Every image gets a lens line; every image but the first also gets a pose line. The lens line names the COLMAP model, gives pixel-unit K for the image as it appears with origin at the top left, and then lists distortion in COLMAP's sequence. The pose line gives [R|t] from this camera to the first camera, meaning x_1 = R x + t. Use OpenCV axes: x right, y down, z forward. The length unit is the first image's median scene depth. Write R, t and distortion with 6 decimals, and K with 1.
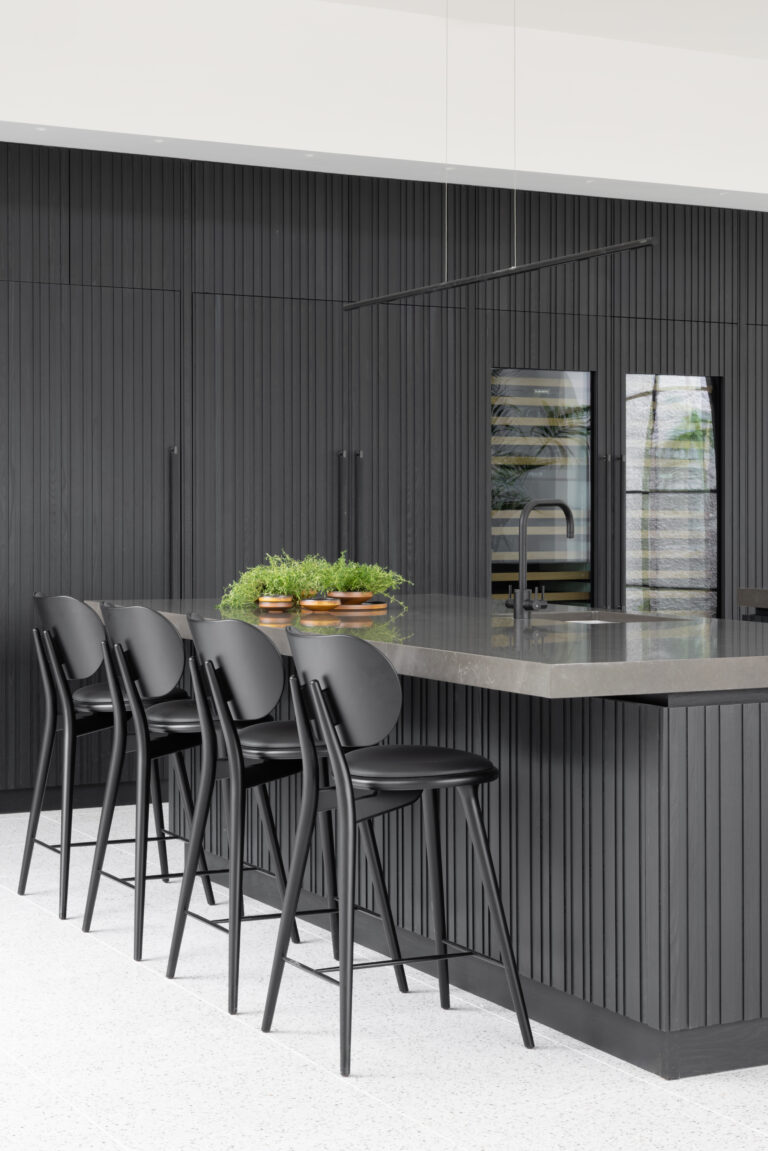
lens RADIAL K [[2043.3, 0, 378.3], [0, 2043.3, 511.8], [0, 0, 1]] dist [0.056484, 0.000000]
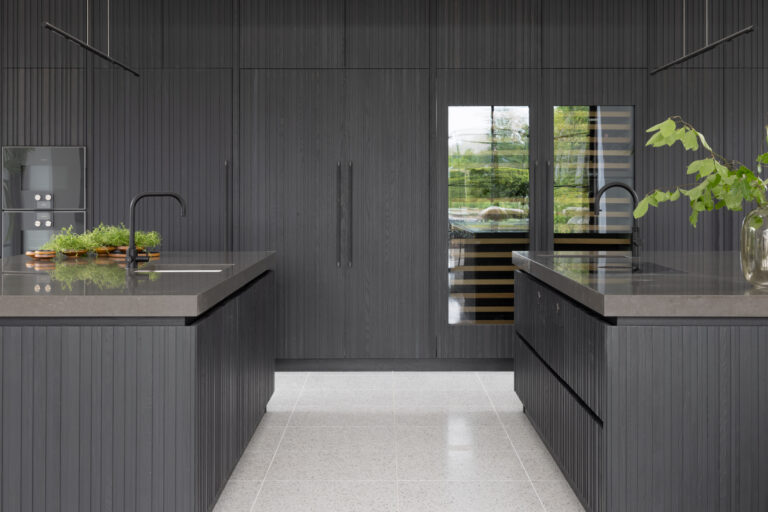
lens RADIAL K [[1141.2, 0, 414.3], [0, 1141.2, 208.2], [0, 0, 1]] dist [0.023576, 0.000000]
pose [[0.880738, -0.000909, -0.473603, 0.670237], [0.002932, 0.999989, 0.003533, 0.005699], [0.473595, -0.004500, 0.880731, 0.343103]]
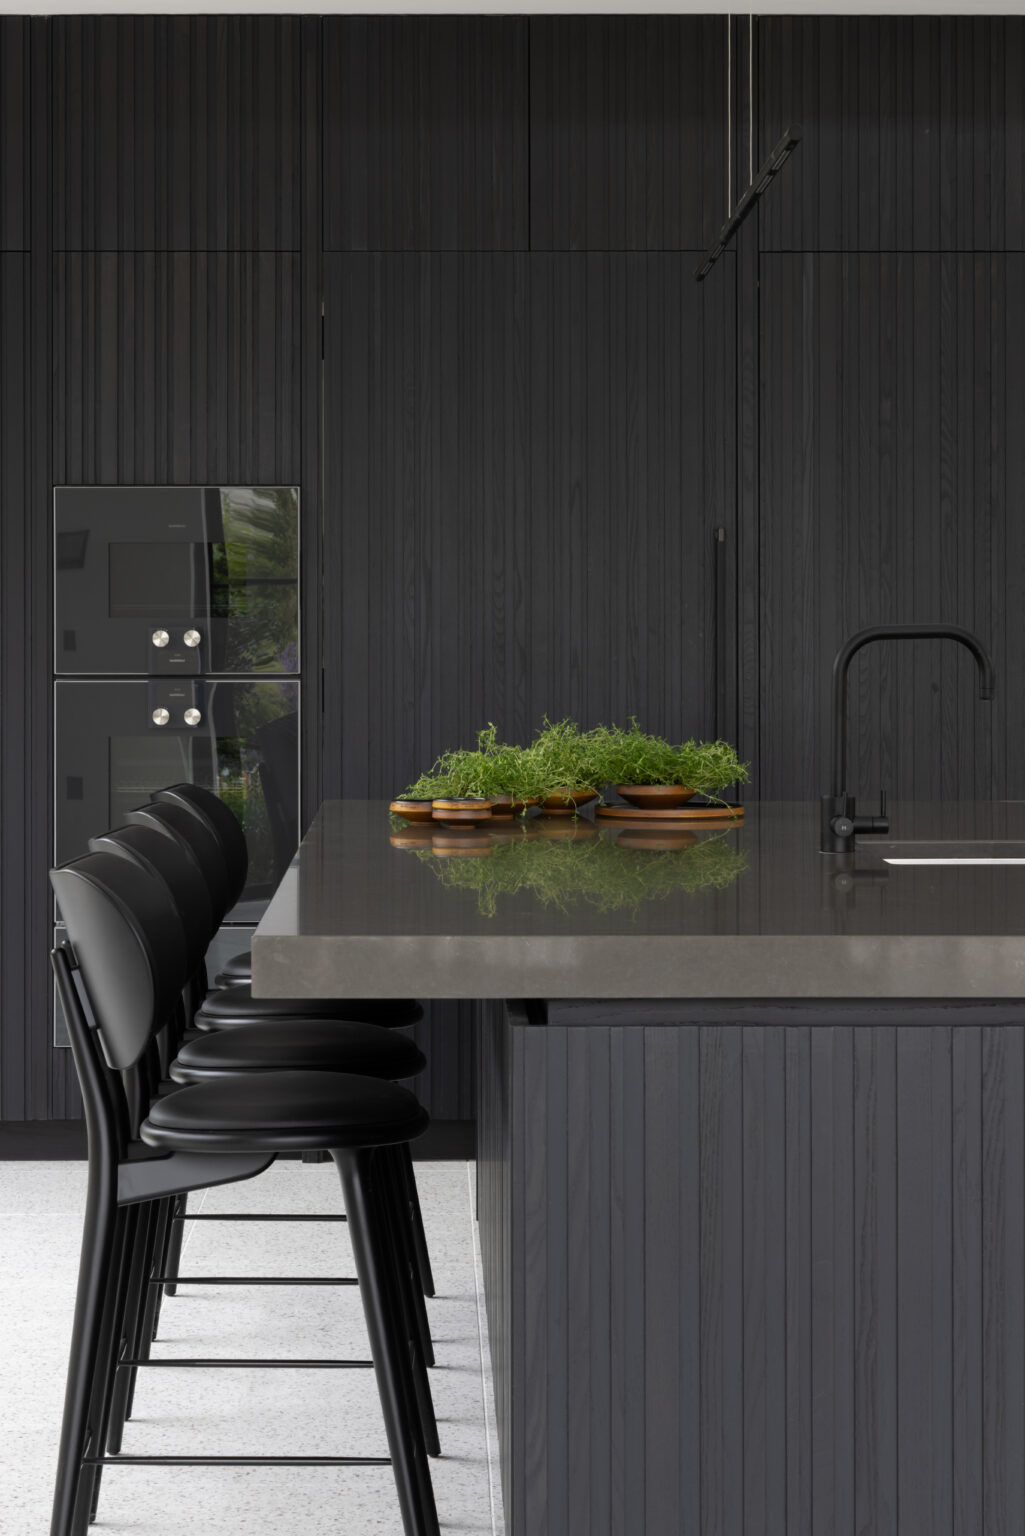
lens RADIAL K [[3414.8, 0, 510.2], [0, 3414.8, 755.6], [0, 0, 1]] dist [-0.003563, 0.000000]
pose [[0.875198, 0.012222, -0.483610, 0.423155], [0.002232, 0.999568, 0.029302, 0.003528], [0.483759, -0.026725, 0.874793, 0.210055]]
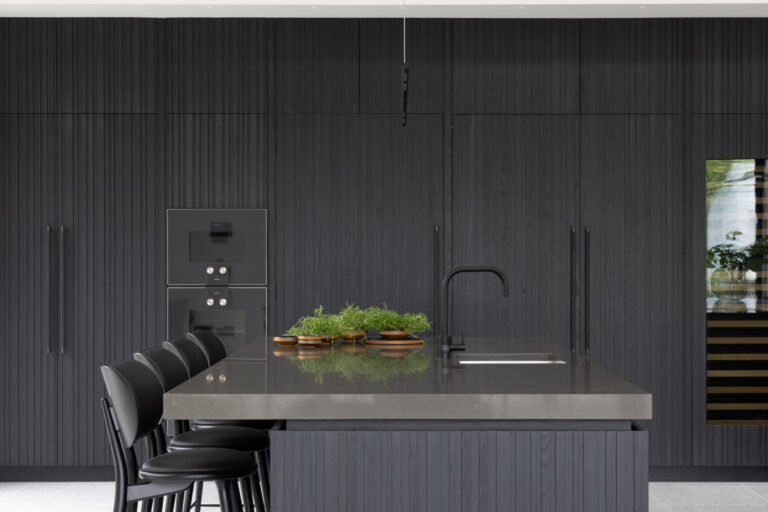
lens RADIAL K [[1373.0, 0, 425.2], [0, 1373.0, 315.6], [0, 0, 1]] dist [0.003982, 0.000000]
pose [[0.877007, 0.012787, -0.480308, 0.475666], [0.001351, 0.999576, 0.029078, 0.001995], [0.480476, -0.026150, 0.876618, 0.248552]]
